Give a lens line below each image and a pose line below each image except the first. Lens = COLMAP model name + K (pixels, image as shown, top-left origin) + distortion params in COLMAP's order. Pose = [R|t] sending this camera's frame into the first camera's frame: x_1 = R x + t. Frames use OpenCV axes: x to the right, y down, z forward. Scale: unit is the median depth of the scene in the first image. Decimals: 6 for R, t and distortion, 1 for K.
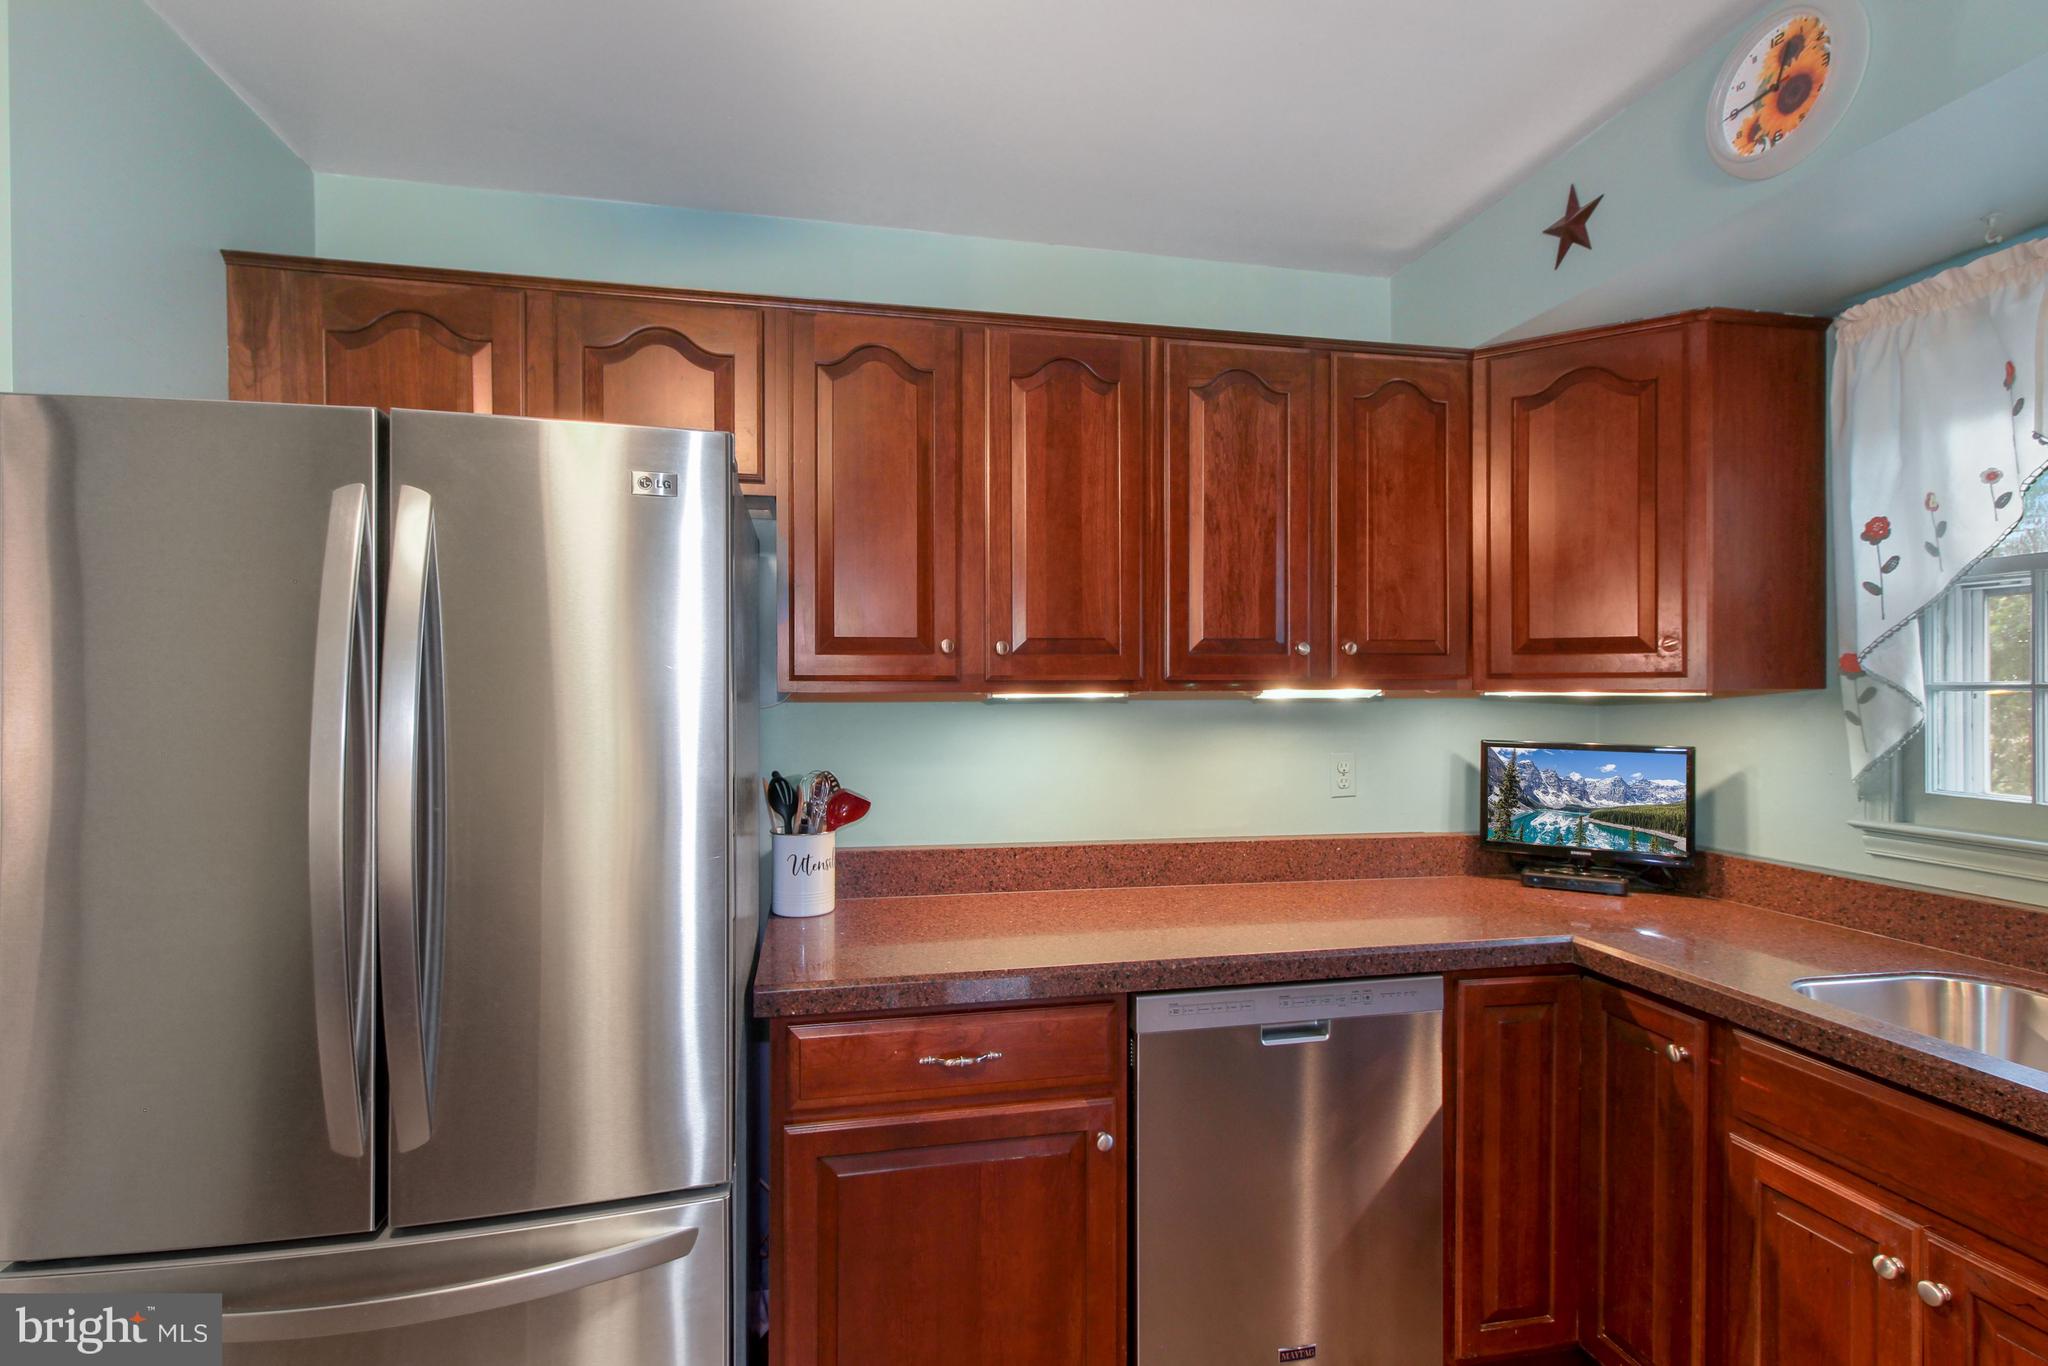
lens RADIAL K [[975.7, 0, 1024.0], [0, 975.7, 683.0], [0, 0, 1]] dist [0.006575, -0.000112]
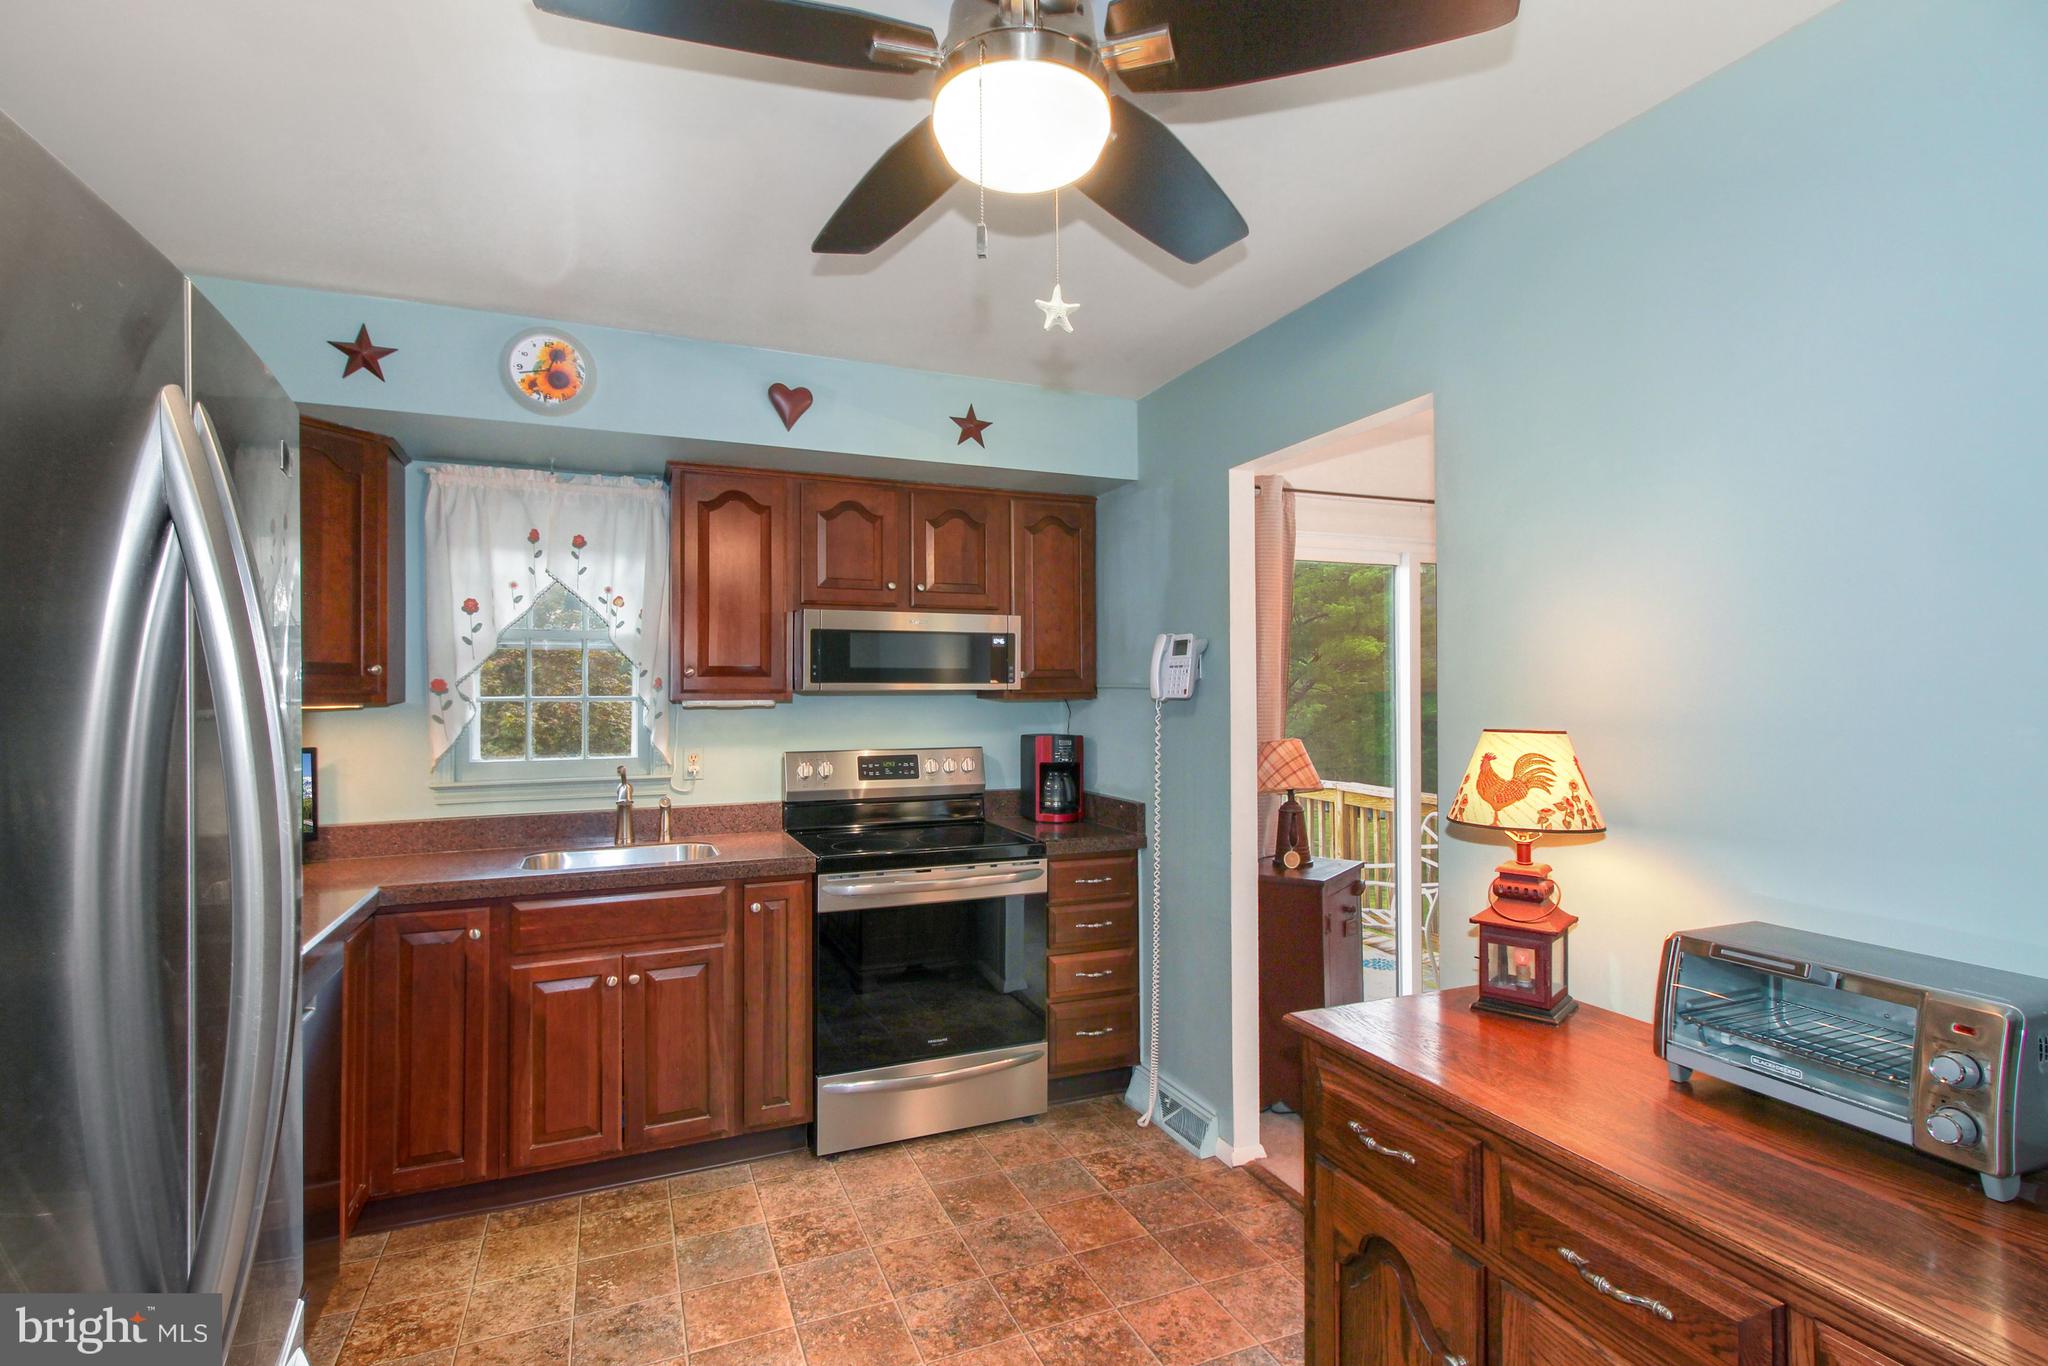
lens RADIAL K [[944.8, 0, 1017.6], [0, 944.8, 664.0], [0, 0, 1]] dist [0.000513, 0.000130]
pose [[-0.182310, 0.031644, 0.982732, -0.852258], [0.004877, 0.999499, -0.031279, -0.002114], [-0.983229, -0.000909, -0.182373, 0.360998]]
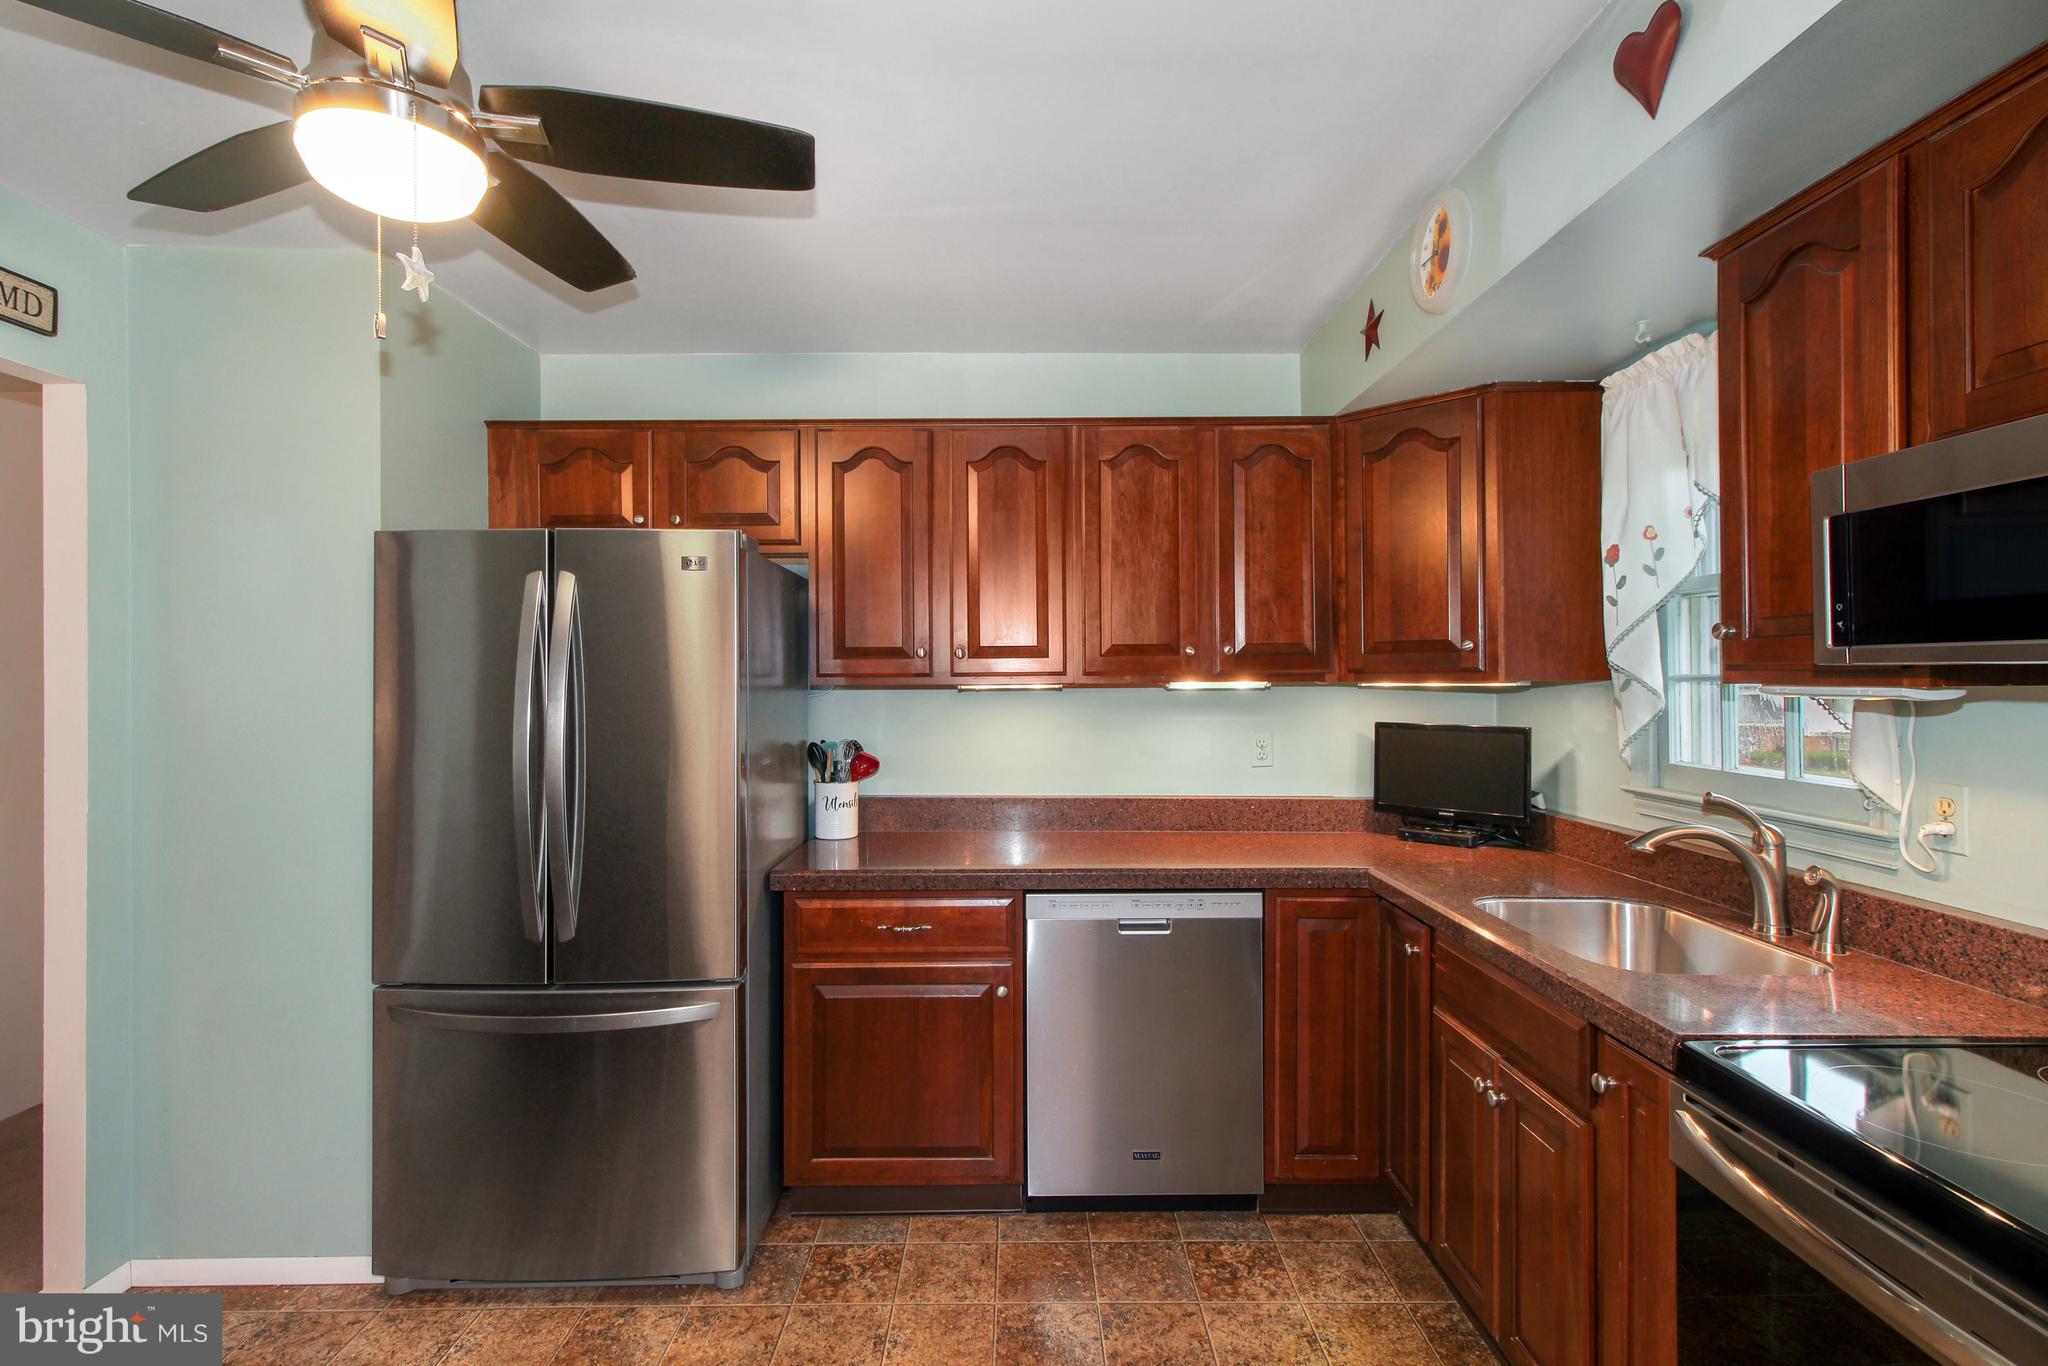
lens RADIAL K [[944.8, 0, 1017.6], [0, 944.8, 664.0], [0, 0, 1]] dist [0.000513, 0.000130]
pose [[0.978781, -0.007077, -0.204789, 0.351211], [0.004998, 0.999931, -0.010667, -0.005585], [0.204851, 0.009417, 0.978748, -0.340555]]
